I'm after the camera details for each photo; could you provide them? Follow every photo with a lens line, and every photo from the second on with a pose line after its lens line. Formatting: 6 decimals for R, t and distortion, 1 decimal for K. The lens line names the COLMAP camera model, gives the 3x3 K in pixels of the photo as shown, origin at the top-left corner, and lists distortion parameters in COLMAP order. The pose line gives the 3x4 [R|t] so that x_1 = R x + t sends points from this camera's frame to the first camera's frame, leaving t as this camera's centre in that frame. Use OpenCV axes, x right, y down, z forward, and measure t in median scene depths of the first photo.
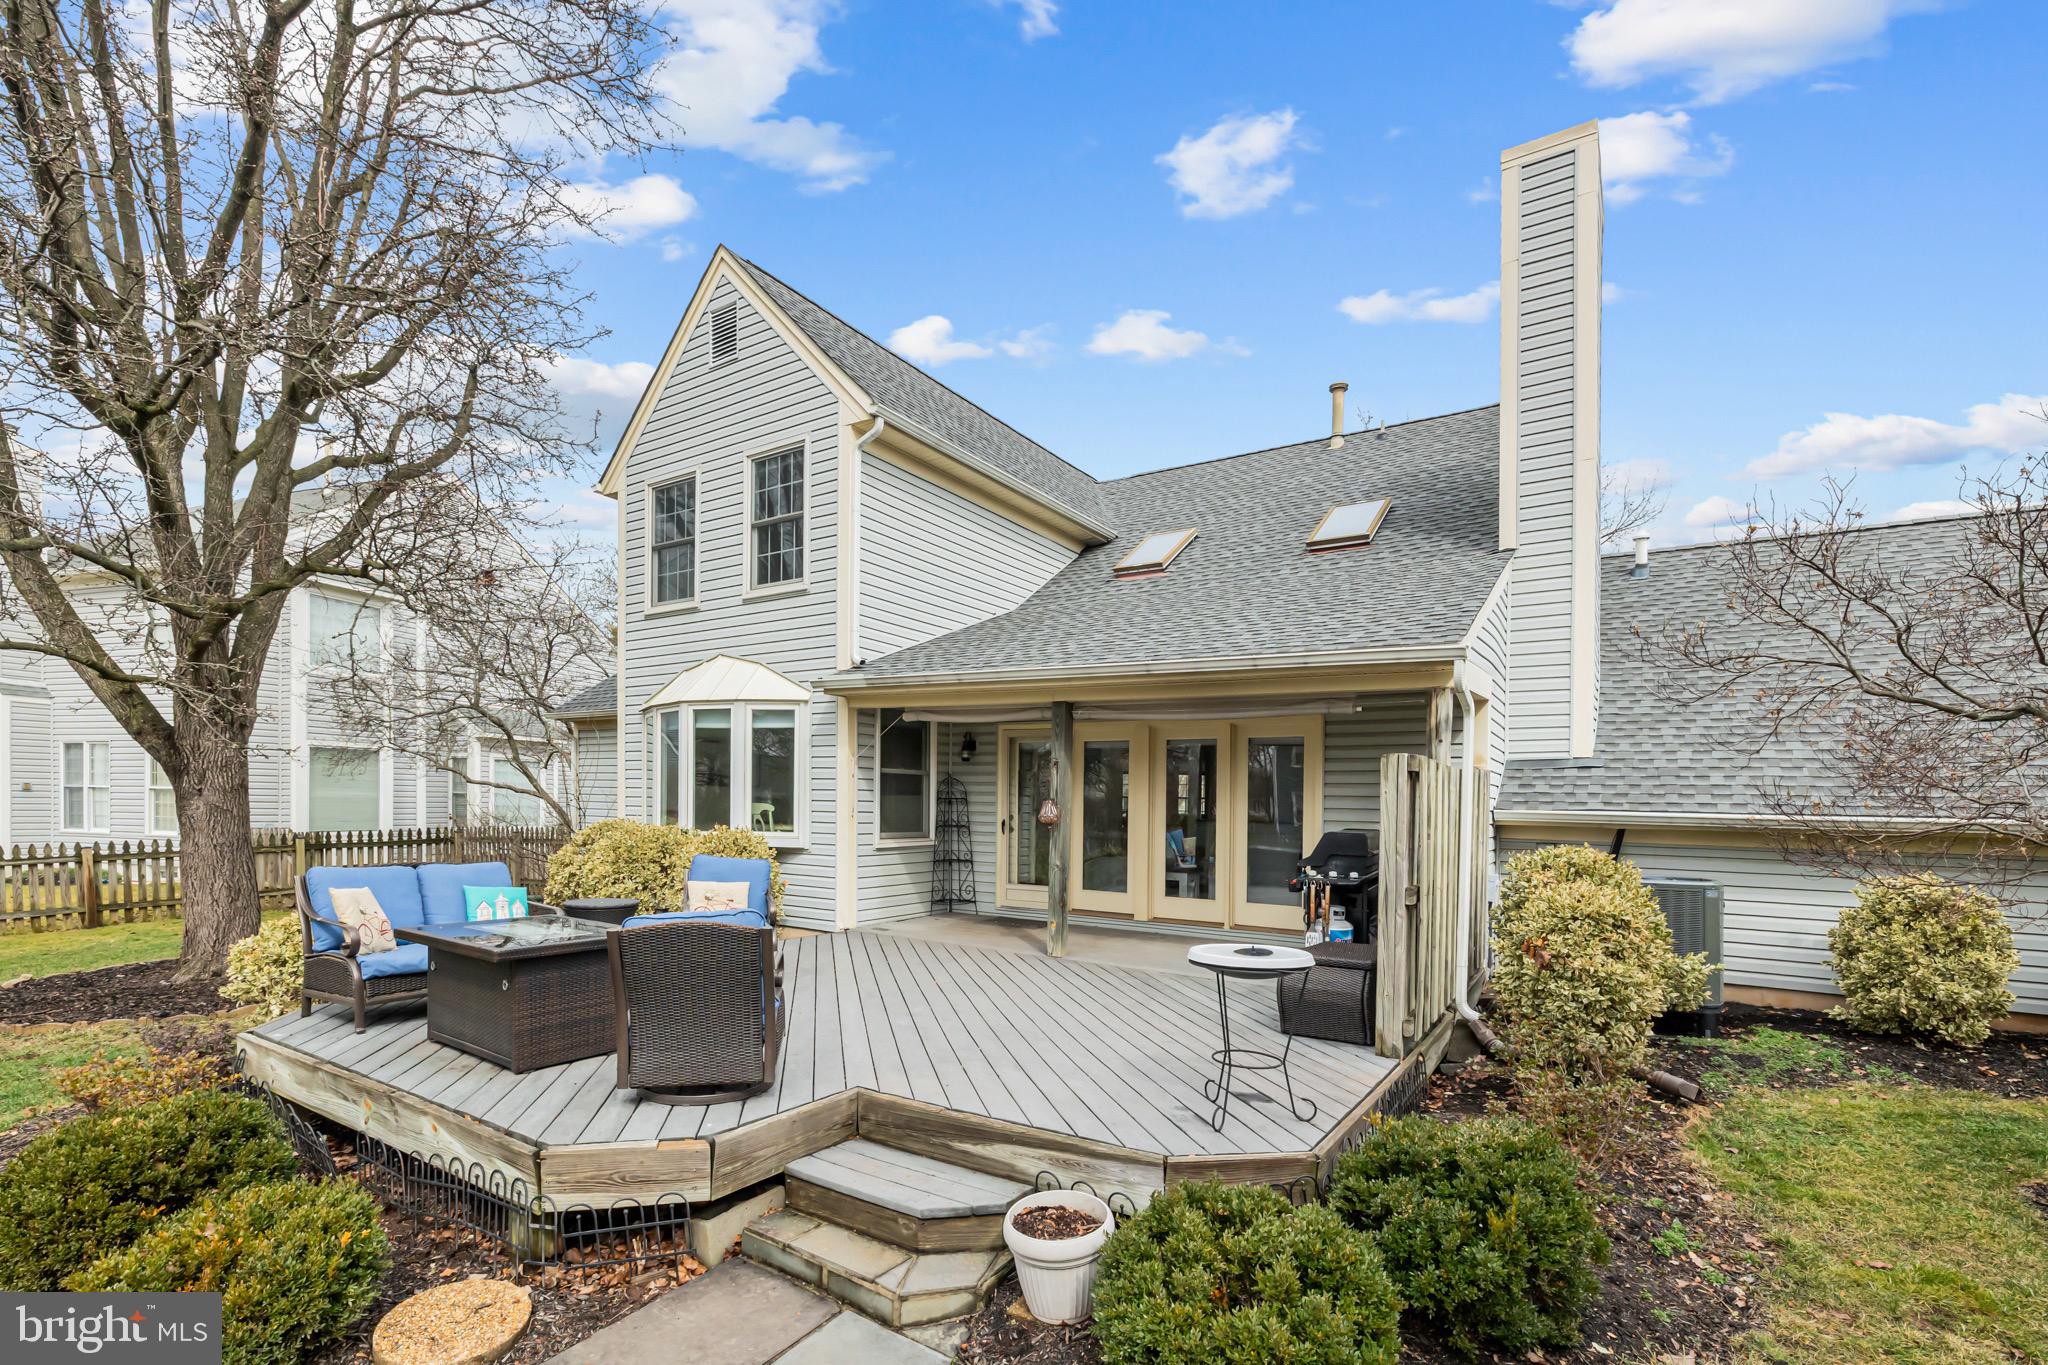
lens RADIAL K [[908.1, 0, 1026.4], [0, 908.1, 816.1], [0, 0, 1]] dist [0.001787, 0.000031]
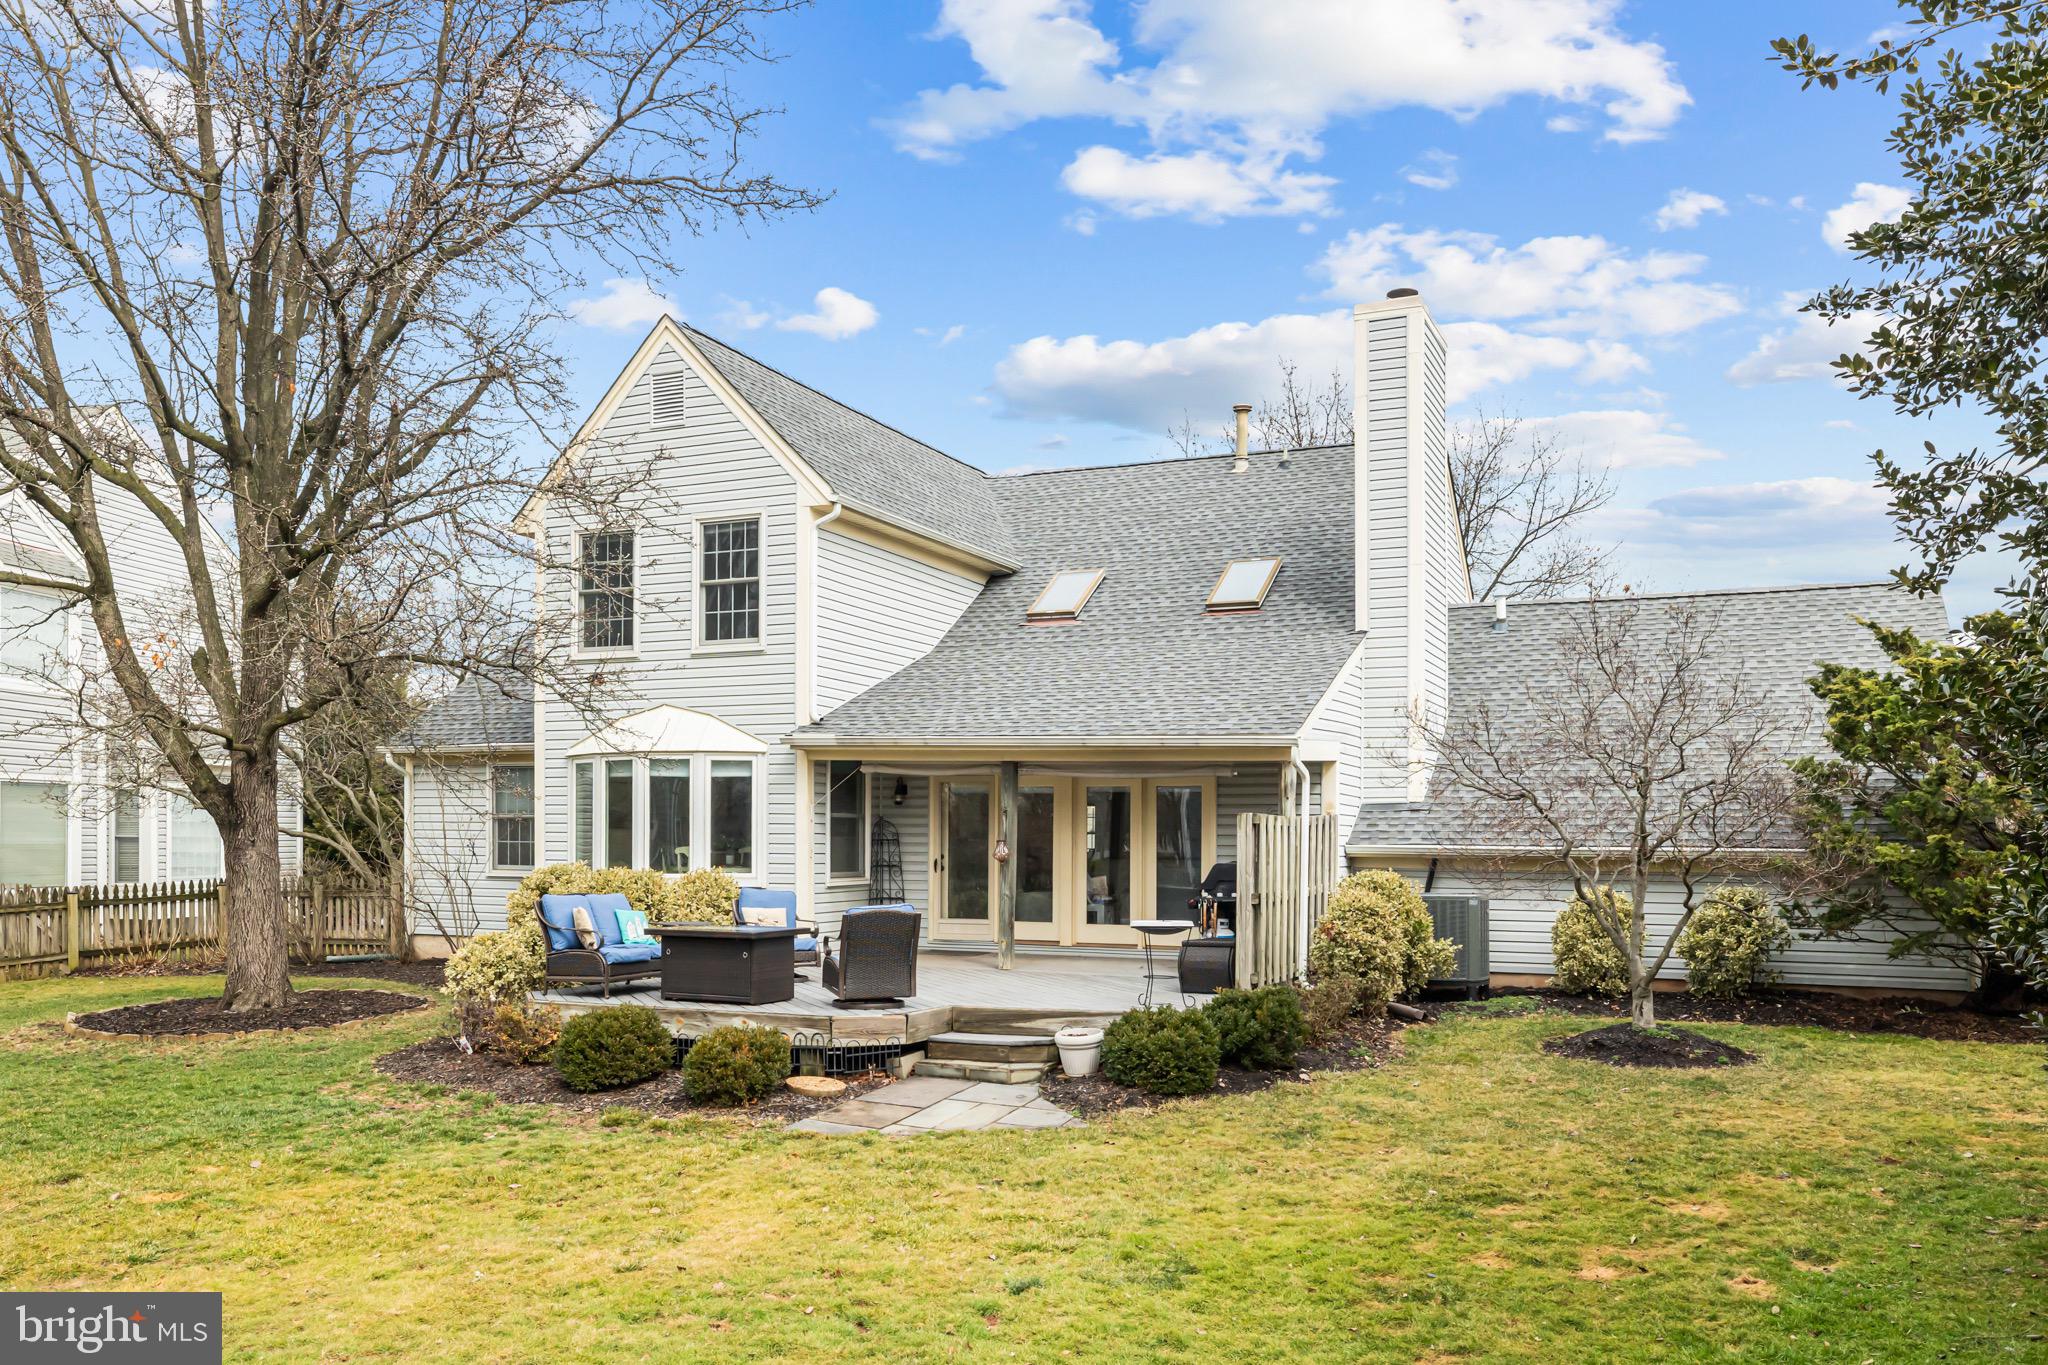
lens RADIAL K [[1584.7, 0, 1026.4], [0, 1584.7, 861.2], [0, 0, 1]] dist [-0.001248, 0.001969]
pose [[0.987205, -0.013839, 0.158857, -0.282730], [0.013401, 0.999903, 0.003826, 0.001260], [-0.158894, -0.001648, 0.987294, -1.128840]]
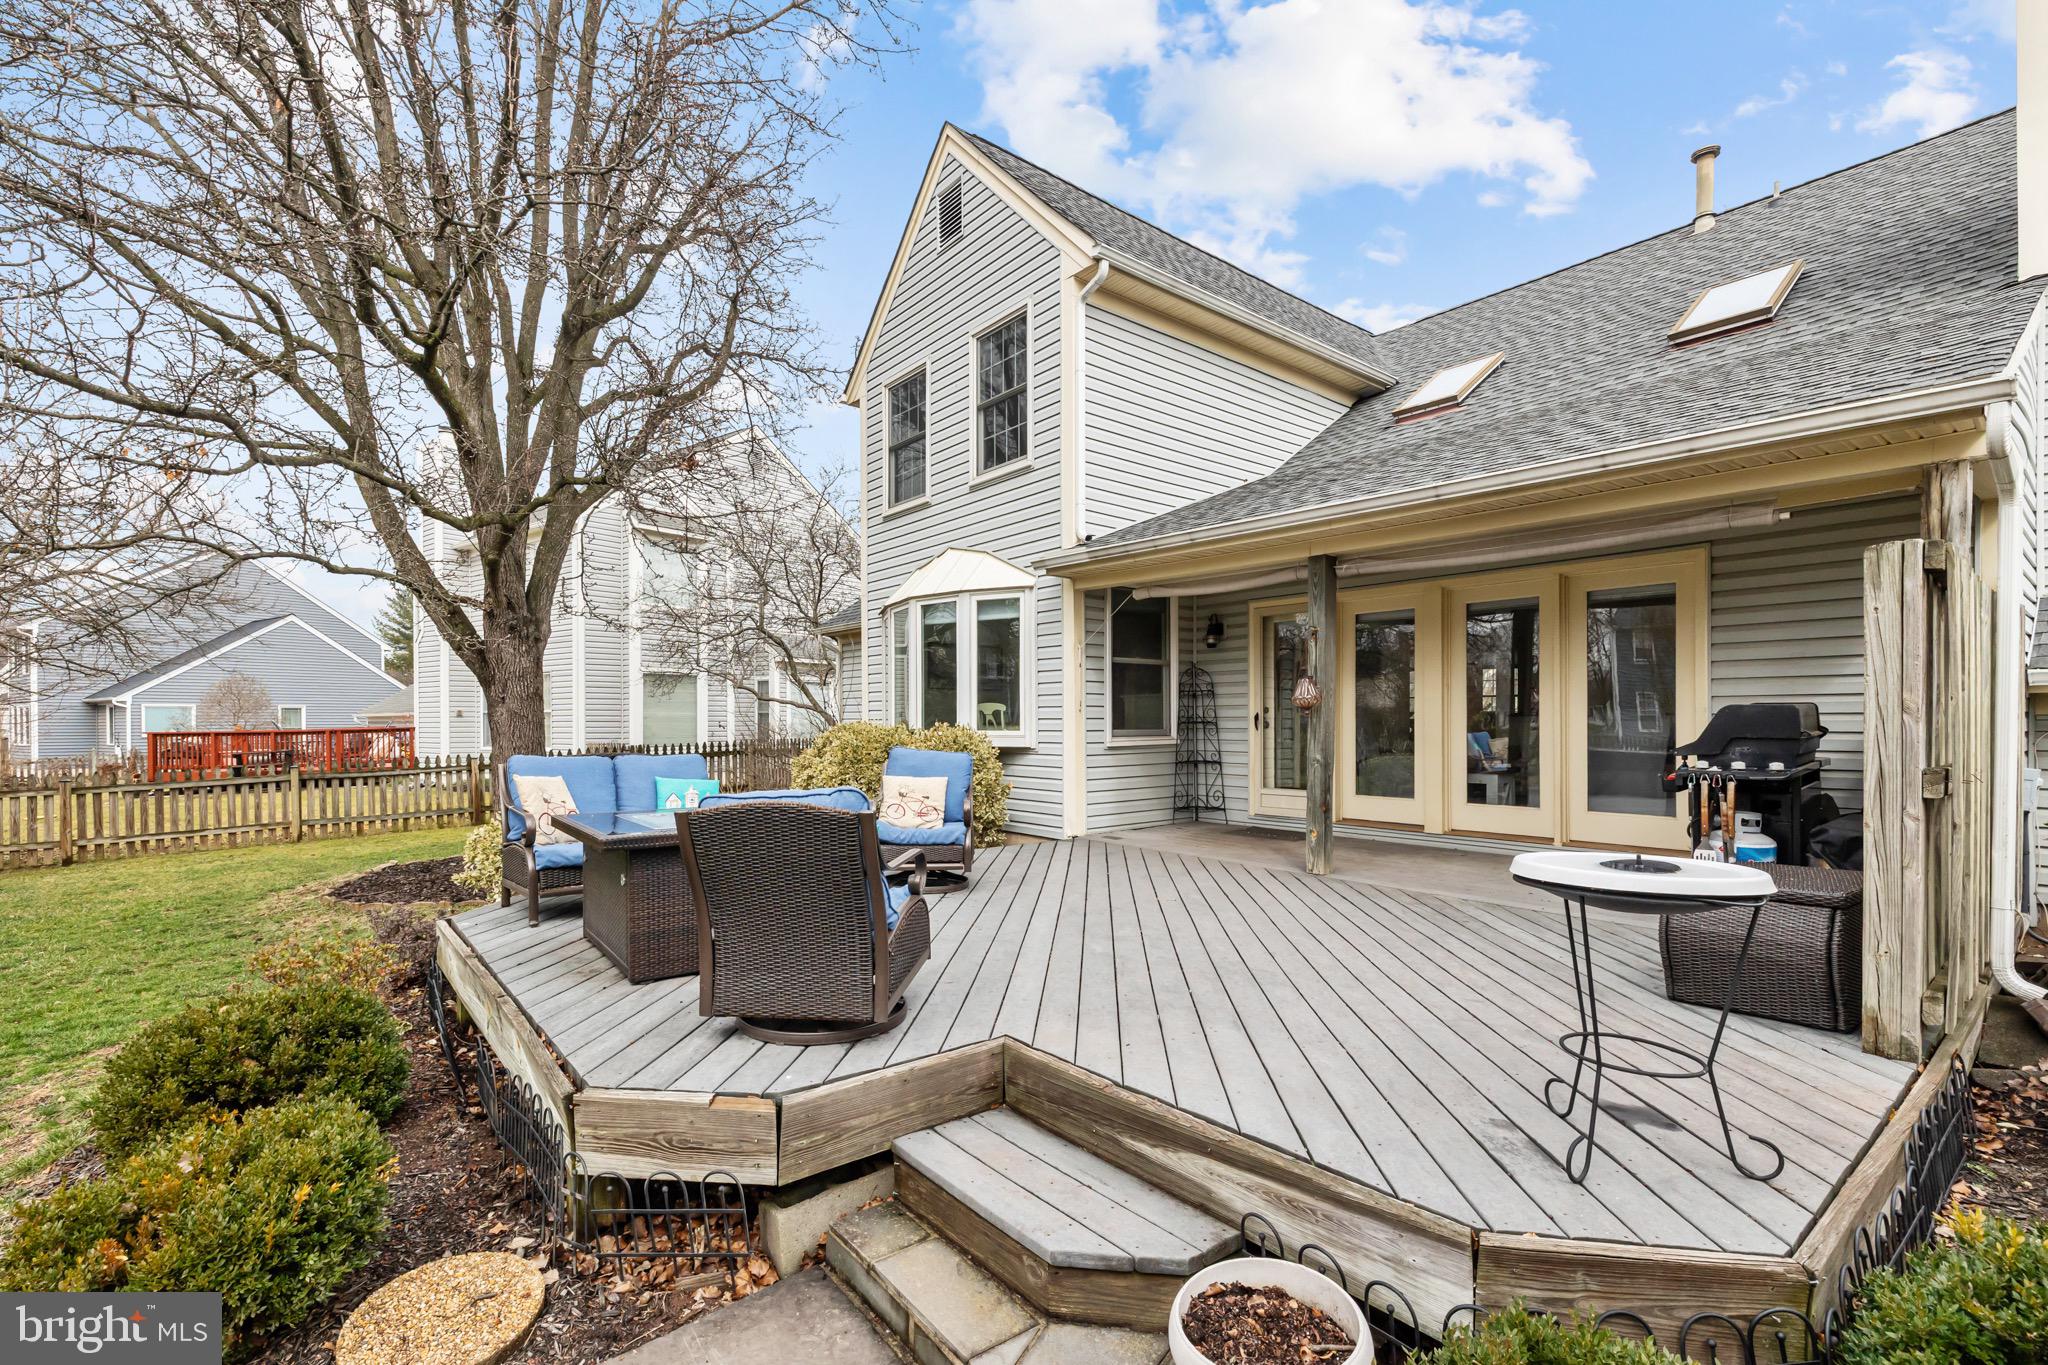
lens RADIAL K [[892.3, 0, 1015.3], [0, 892.3, 730.6], [0, 0, 1]] dist [0.001632, 0.000353]
pose [[0.949771, -0.017198, -0.312473, 0.026409], [0.015450, 0.999848, -0.008071, 0.030615], [0.312564, 0.002838, 0.949892, 0.167955]]
